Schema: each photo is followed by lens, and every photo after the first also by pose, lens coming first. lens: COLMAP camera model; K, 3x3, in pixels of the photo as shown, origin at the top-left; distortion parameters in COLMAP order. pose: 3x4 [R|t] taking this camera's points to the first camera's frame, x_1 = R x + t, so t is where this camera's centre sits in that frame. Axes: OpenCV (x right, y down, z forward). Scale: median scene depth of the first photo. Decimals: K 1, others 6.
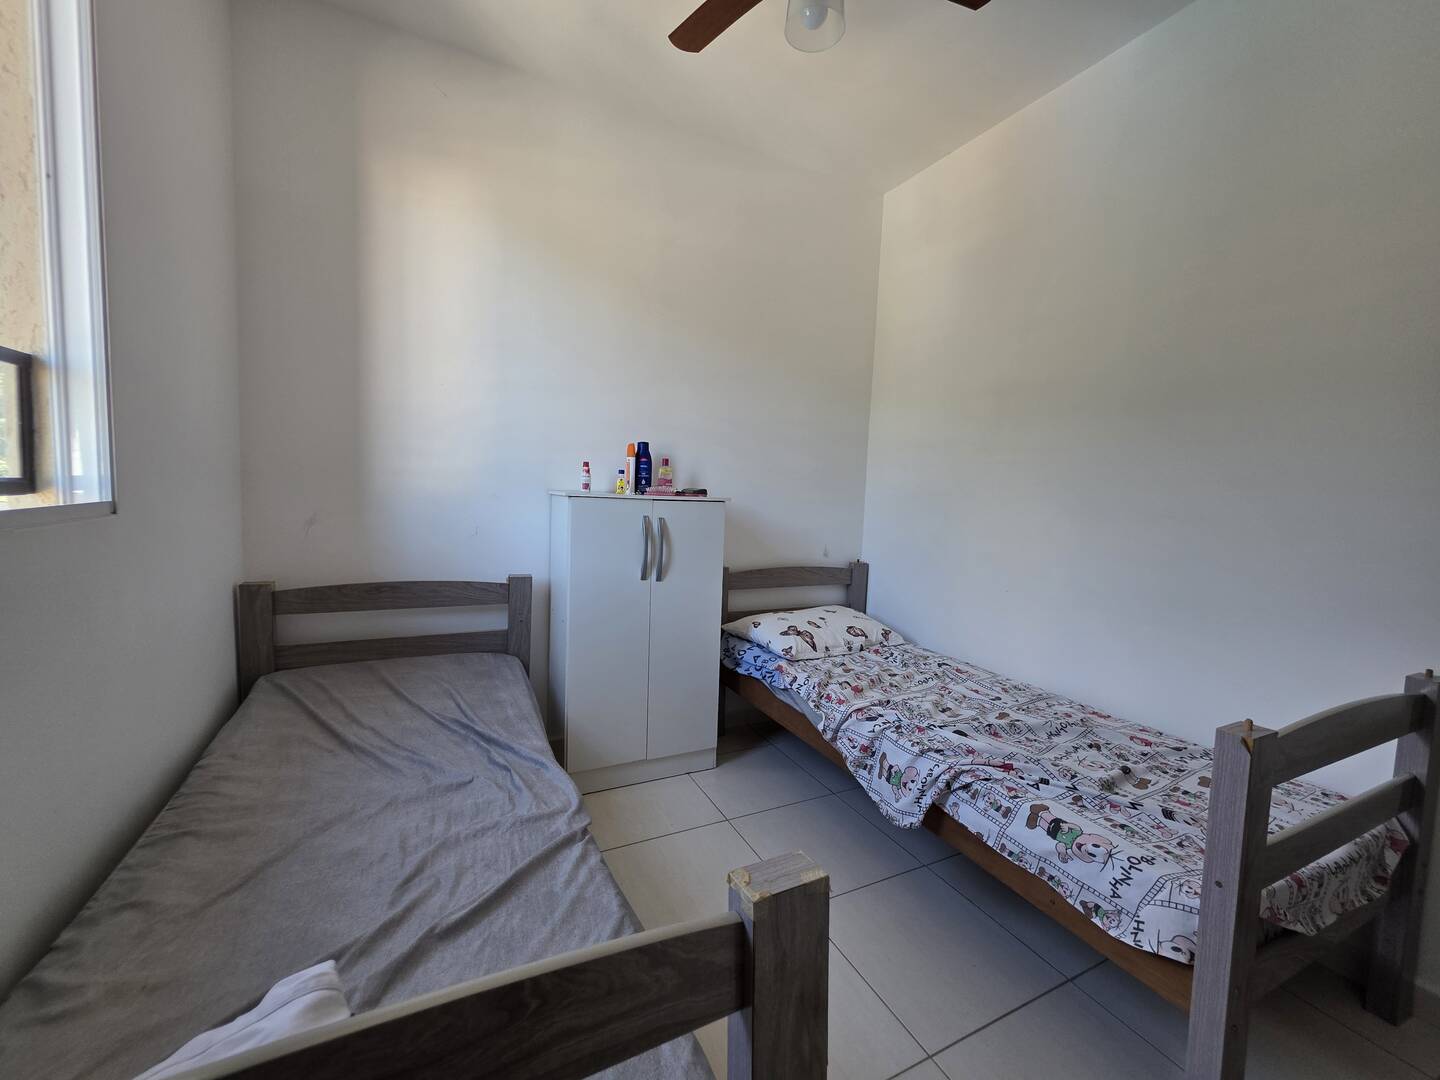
lens RADIAL K [[576.2, 0, 720.7], [0, 576.2, 532.4], [0, 0, 1]] dist [0.000713, 0.000277]
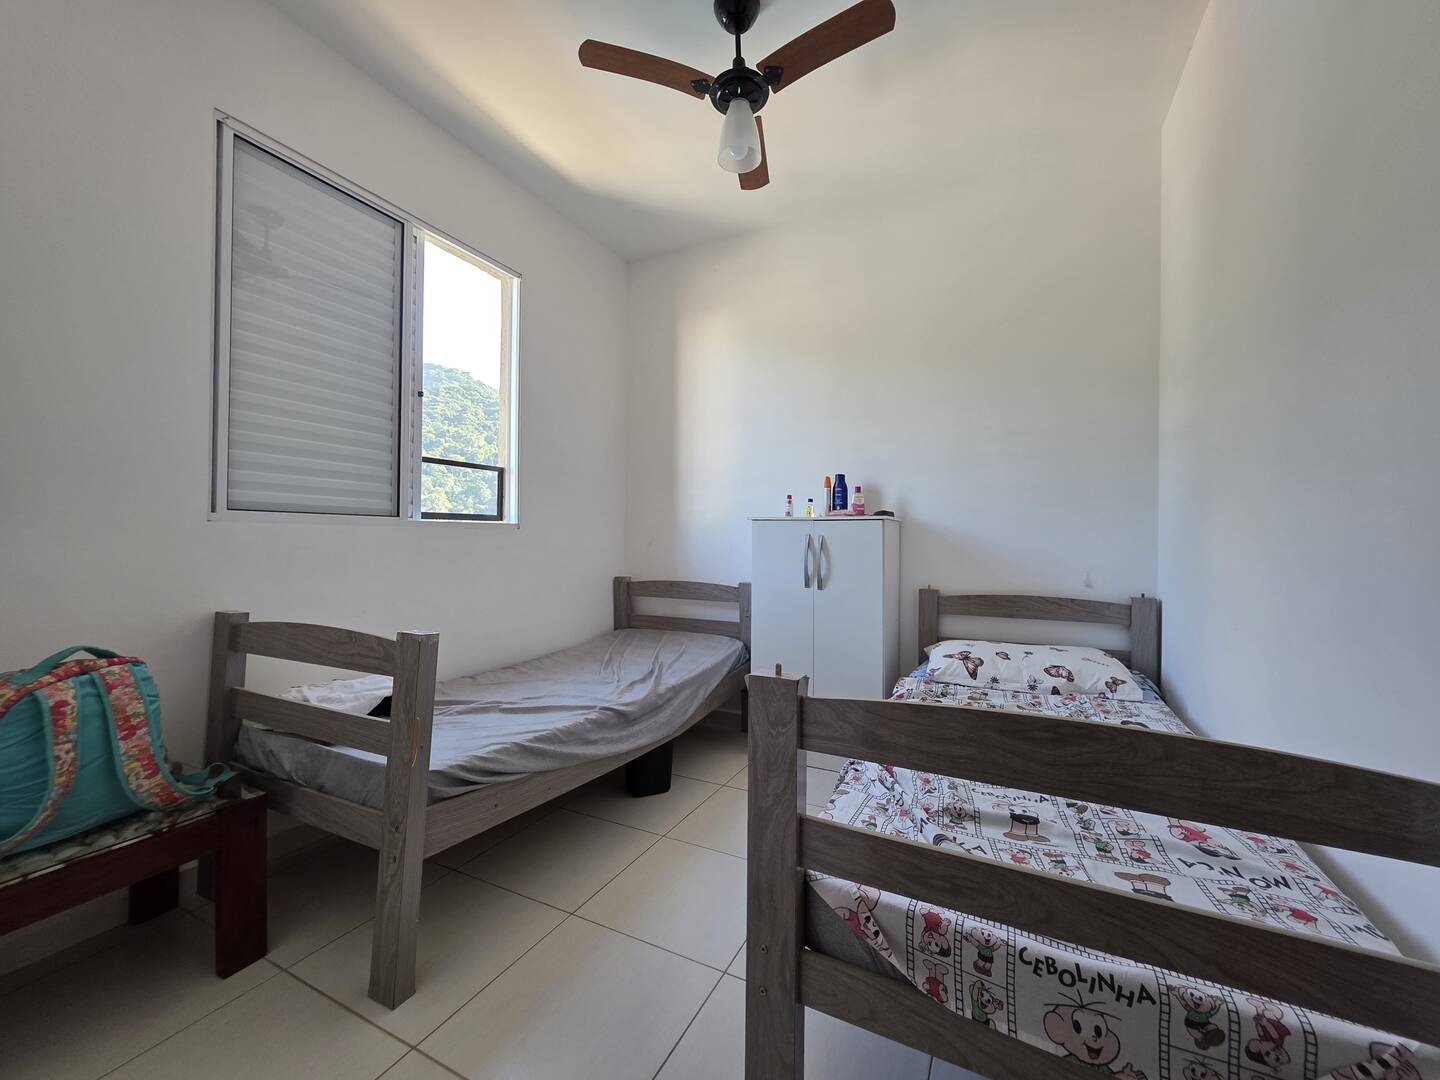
lens RADIAL K [[576.2, 0, 720.7], [0, 576.2, 532.4], [0, 0, 1]] dist [0.000713, 0.000277]
pose [[0.603170, -0.042533, -0.796478, 0.707827], [-0.046055, 0.995054, -0.088015, 0.081227], [0.796282, 0.089770, 0.598227, 0.130082]]
